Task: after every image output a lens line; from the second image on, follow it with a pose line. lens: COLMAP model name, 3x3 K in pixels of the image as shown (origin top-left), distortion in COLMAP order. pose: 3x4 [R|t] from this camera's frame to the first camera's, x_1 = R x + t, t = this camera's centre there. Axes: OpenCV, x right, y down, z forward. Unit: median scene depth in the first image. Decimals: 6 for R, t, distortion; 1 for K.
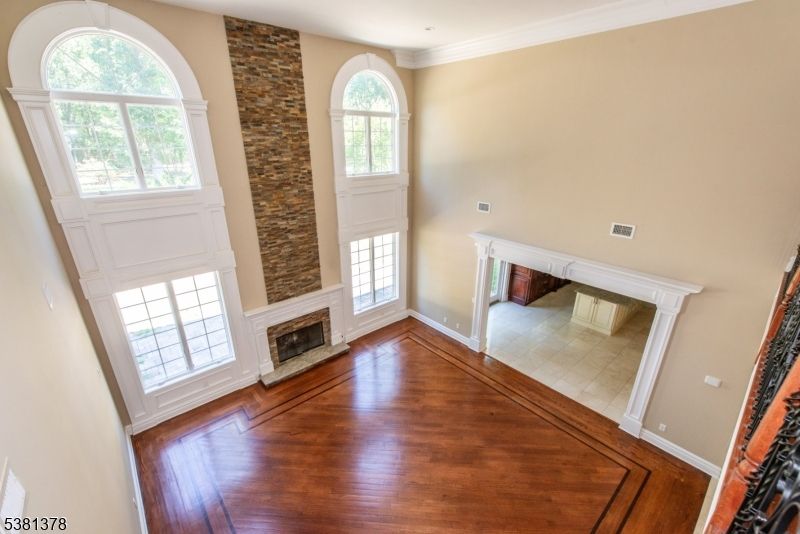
lens RADIAL K [[340.3, 0, 405.7], [0, 340.3, 274.4], [0, 0, 1]] dist [0.010917, -0.000269]
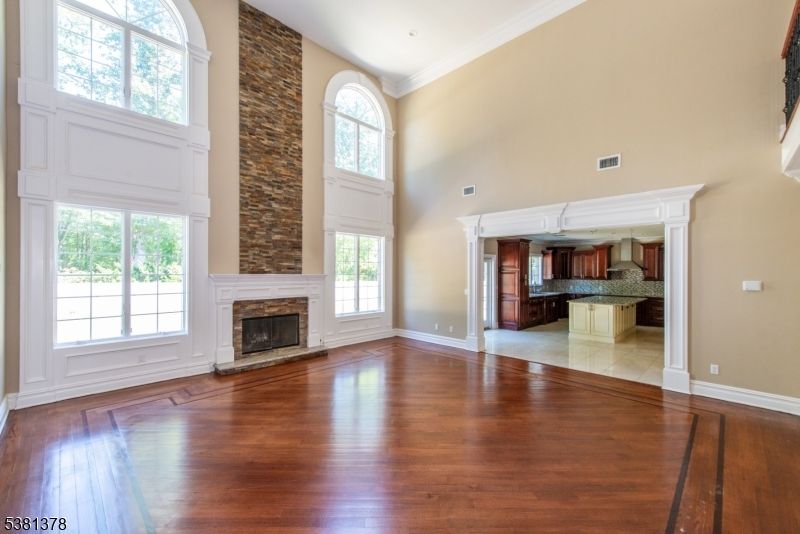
lens RADIAL K [[327.2, 0, 404.1], [0, 327.2, 274.7], [0, 0, 1]] dist [0.009529, -0.001048]
pose [[0.997533, -0.006730, 0.069881, -0.039094], [0.031303, 0.933608, -0.356925, 0.403476], [-0.062839, 0.358232, 0.931516, 0.186857]]
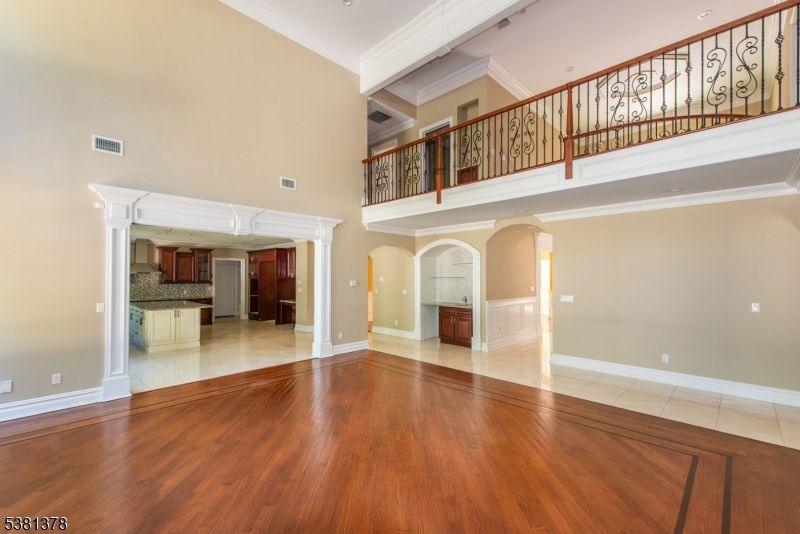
lens RADIAL K [[340.3, 0, 398.9], [0, 340.3, 272.8], [0, 0, 1]] dist [0.010917, -0.000269]
pose [[-0.065298, 0.001233, 0.997865, -0.475074], [0.362281, 0.931796, 0.022556, 0.221714], [-0.929779, 0.362980, -0.061291, 0.639609]]
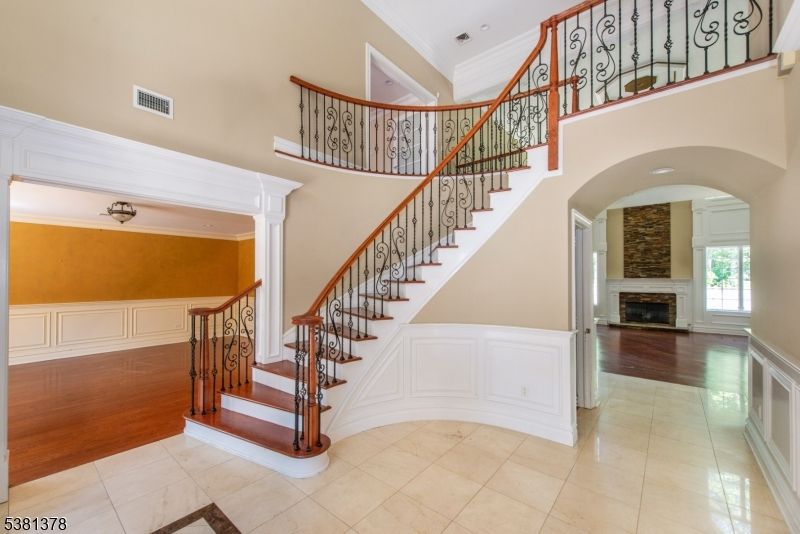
lens RADIAL K [[327.2, 0, 395.7], [0, 327.2, 273.2], [0, 0, 1]] dist [0.009529, -0.001048]
pose [[0.151915, -0.017414, -0.988240, 1.021522], [-0.358625, 0.930737, -0.071530, 0.581977], [0.921038, 0.365274, 0.135148, -0.260665]]
